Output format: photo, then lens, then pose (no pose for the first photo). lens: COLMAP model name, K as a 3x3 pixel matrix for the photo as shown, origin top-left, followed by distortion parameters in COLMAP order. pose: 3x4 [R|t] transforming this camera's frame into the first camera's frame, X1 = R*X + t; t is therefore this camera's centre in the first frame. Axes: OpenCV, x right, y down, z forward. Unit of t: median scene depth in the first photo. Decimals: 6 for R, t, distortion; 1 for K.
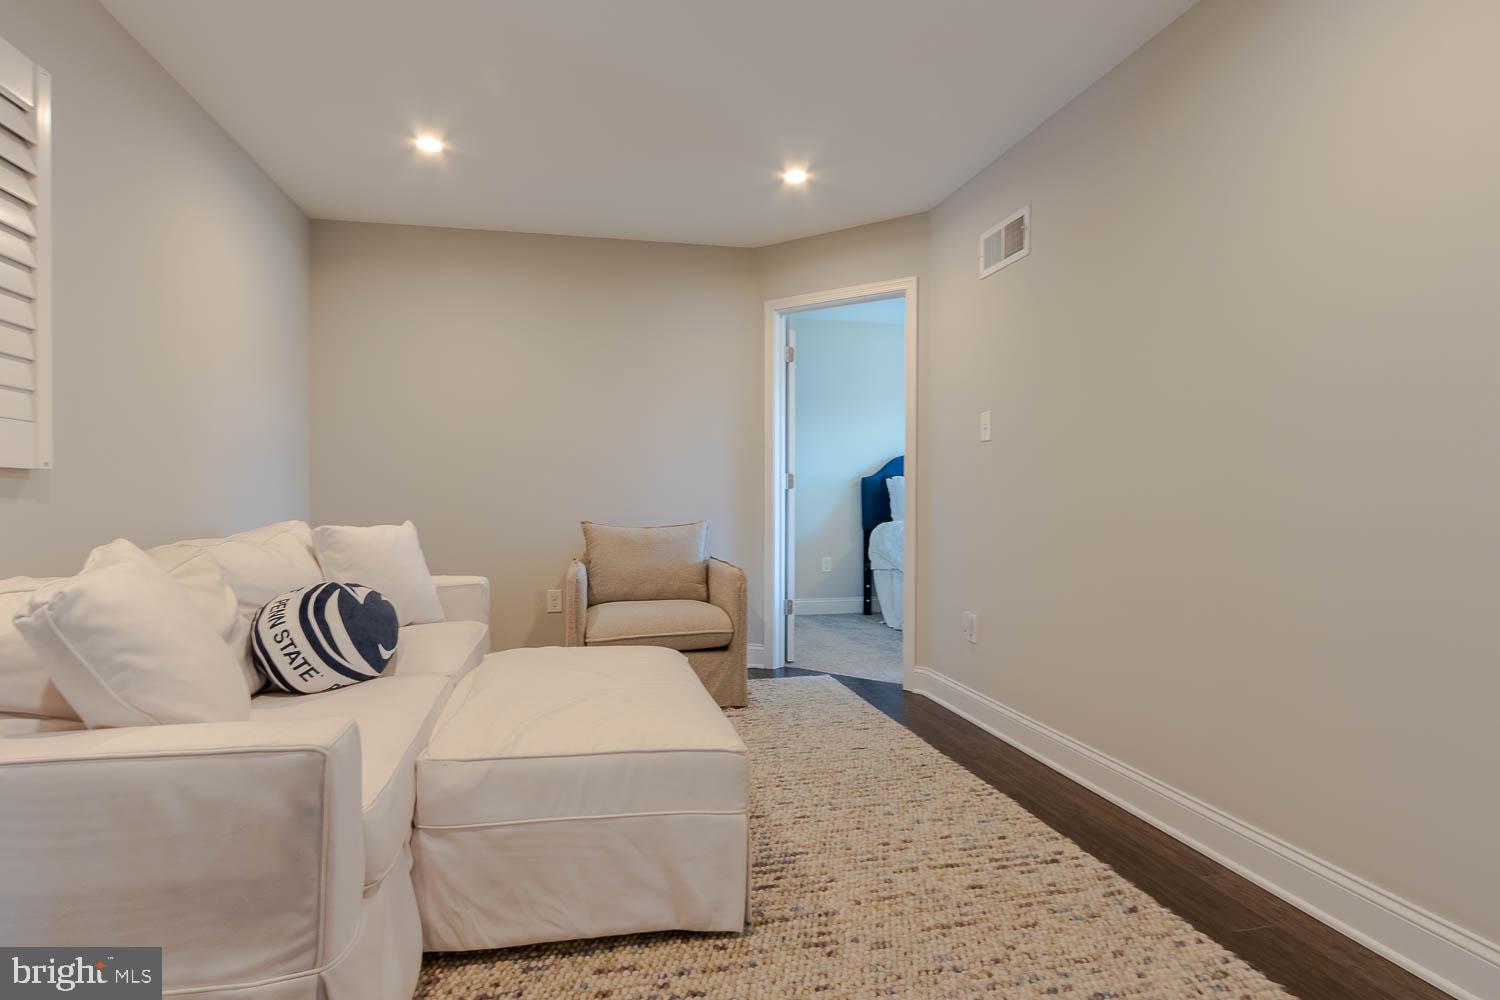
lens RADIAL K [[726.4, 0, 714.8], [0, 726.4, 502.9], [0, 0, 1]] dist [-0.015239, 0.000133]
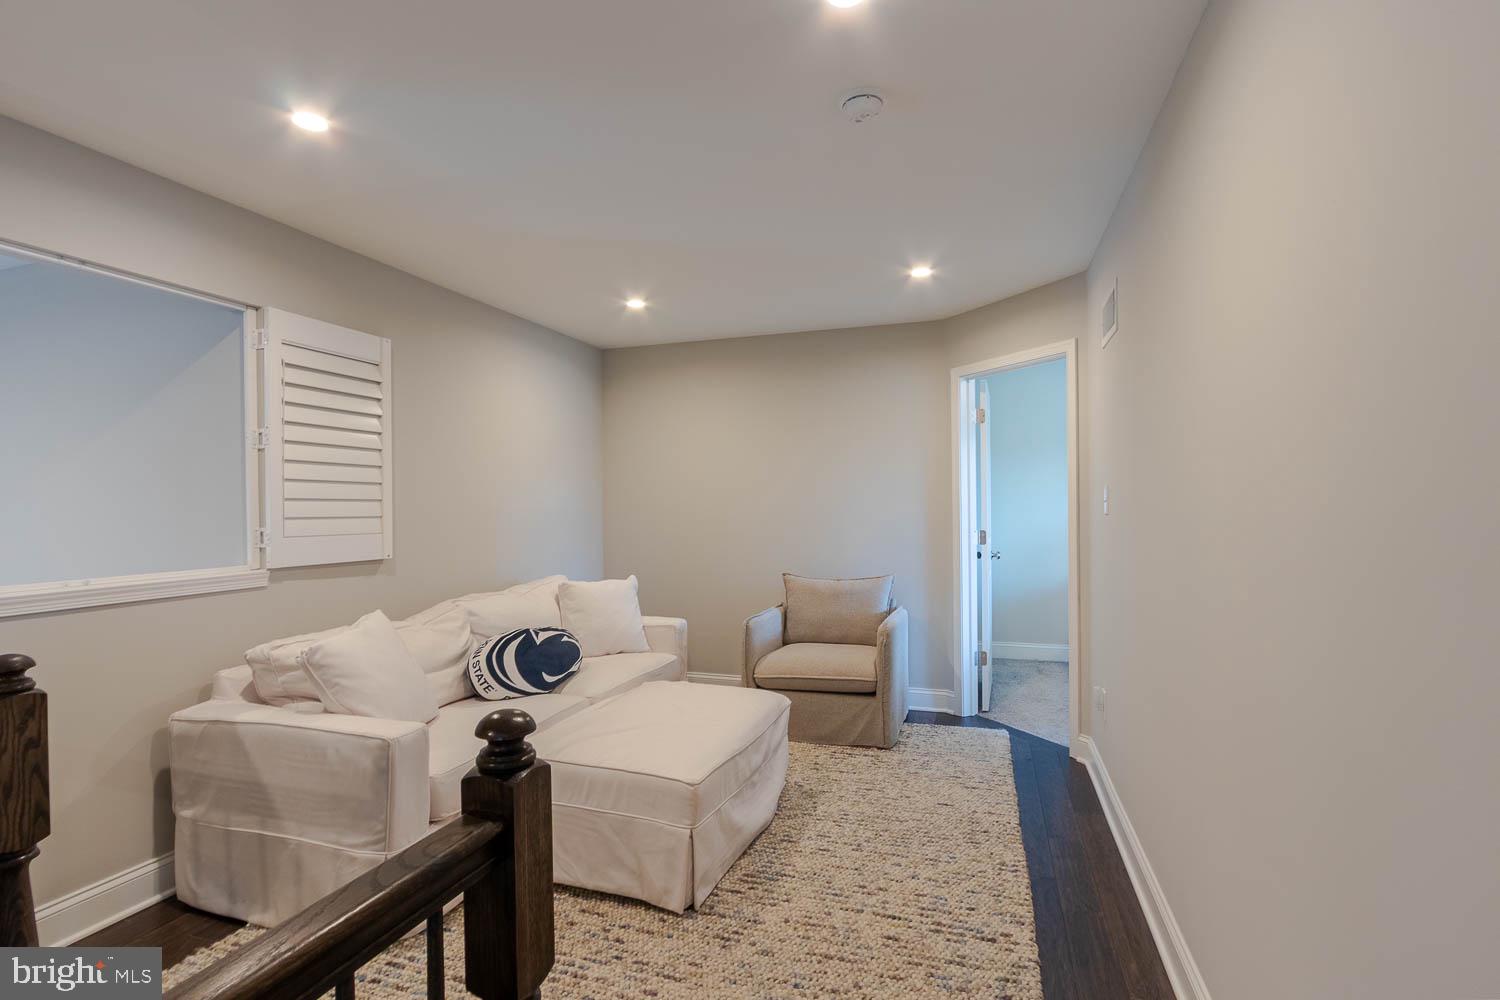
lens RADIAL K [[706.2, 0, 748.9], [0, 706.2, 507.9], [0, 0, 1]] dist [-0.016509, 0.000128]
pose [[0.872005, -0.007553, -0.489439, 0.463919], [0.004268, 0.999960, -0.007827, -0.099724], [0.489479, 0.004737, 0.872002, -0.066510]]
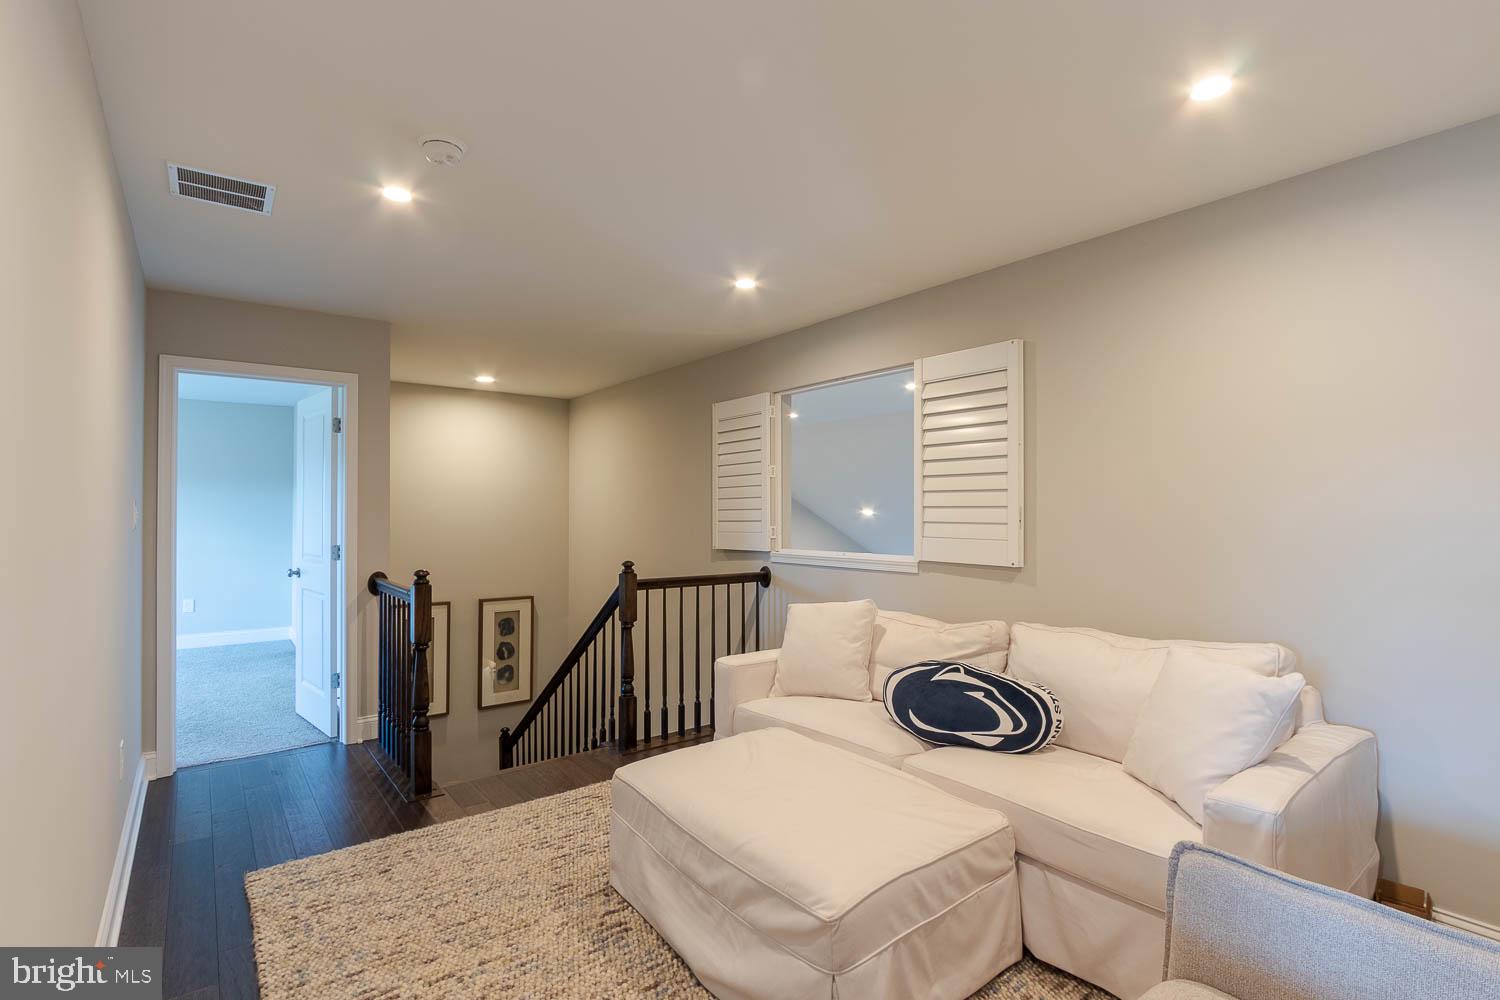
lens RADIAL K [[706.2, 0, 748.9], [0, 706.2, 507.9], [0, 0, 1]] dist [-0.016509, 0.000128]
pose [[-0.891780, -0.003425, -0.452457, 0.267639], [-0.005588, 0.999978, 0.003444, -0.122760], [0.452435, 0.005599, -0.891780, 1.426150]]
